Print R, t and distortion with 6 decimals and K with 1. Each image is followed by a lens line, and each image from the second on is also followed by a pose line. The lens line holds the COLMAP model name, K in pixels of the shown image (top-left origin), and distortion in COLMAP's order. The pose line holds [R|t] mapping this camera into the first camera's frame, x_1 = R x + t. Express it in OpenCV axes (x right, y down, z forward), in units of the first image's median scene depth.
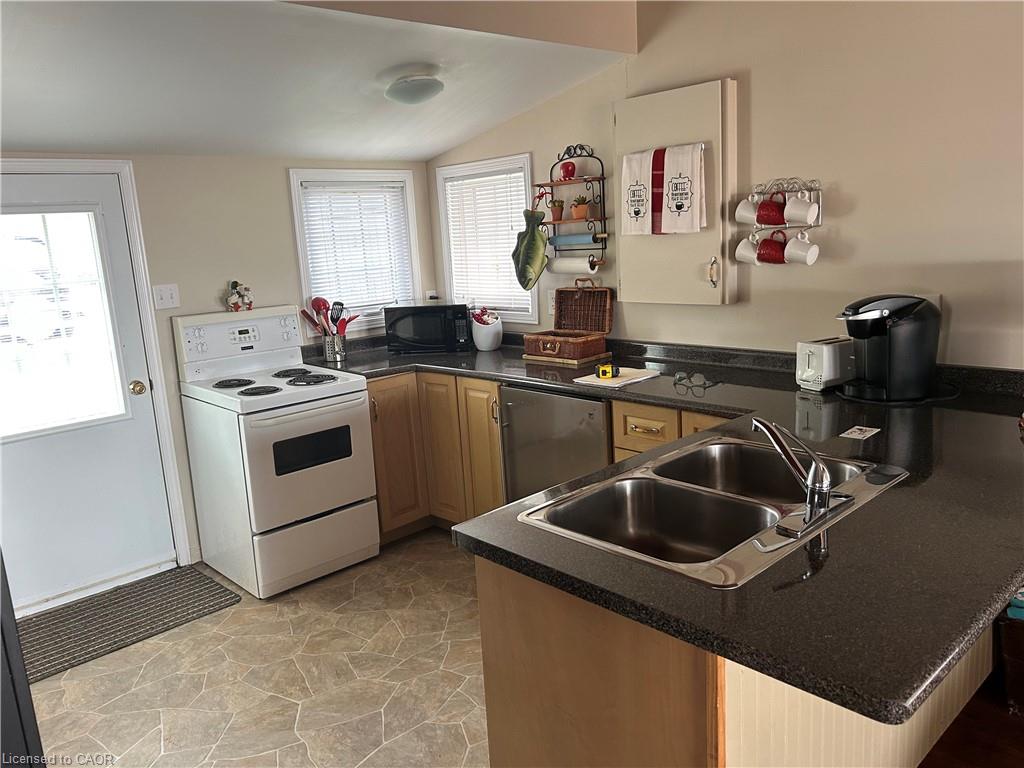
lens RADIAL K [[770.0, 0, 516.1], [0, 770.0, 379.1], [0, 0, 1]] dist [0.101502, -0.159633]
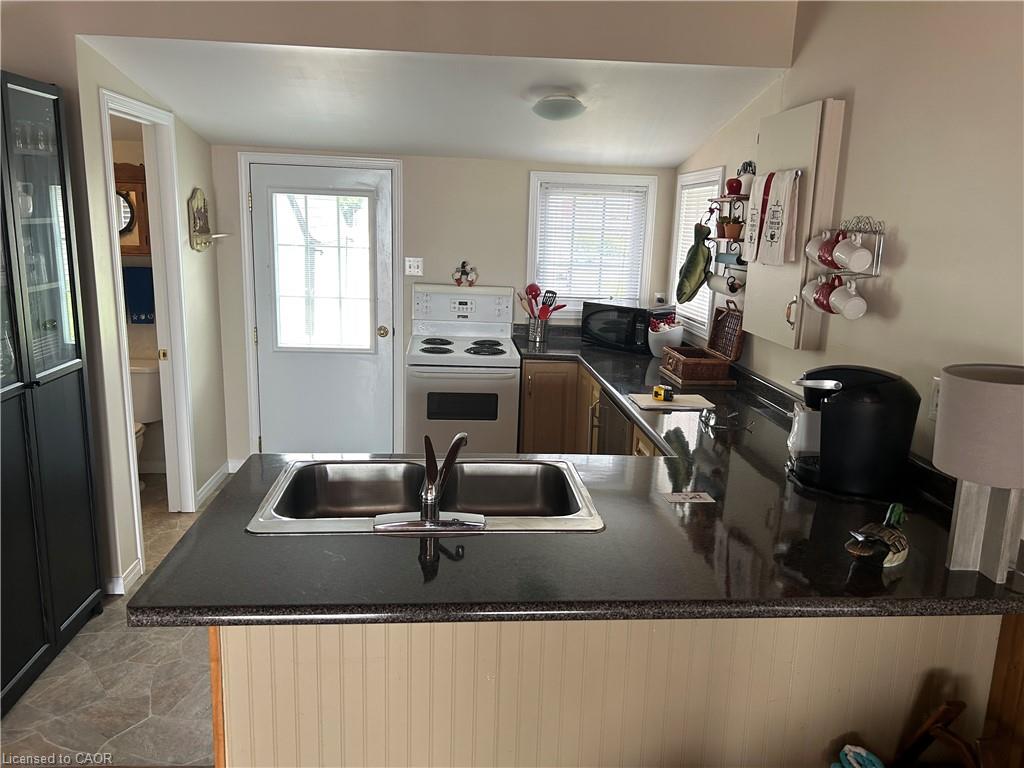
lens RADIAL K [[770.0, 0, 516.1], [0, 770.0, 379.1], [0, 0, 1]] dist [0.101502, -0.159633]
pose [[0.782159, 0.208102, -0.587299, 0.460515], [-0.198237, 0.976712, 0.082075, -0.060622], [0.590702, 0.052229, 0.805198, 0.073329]]
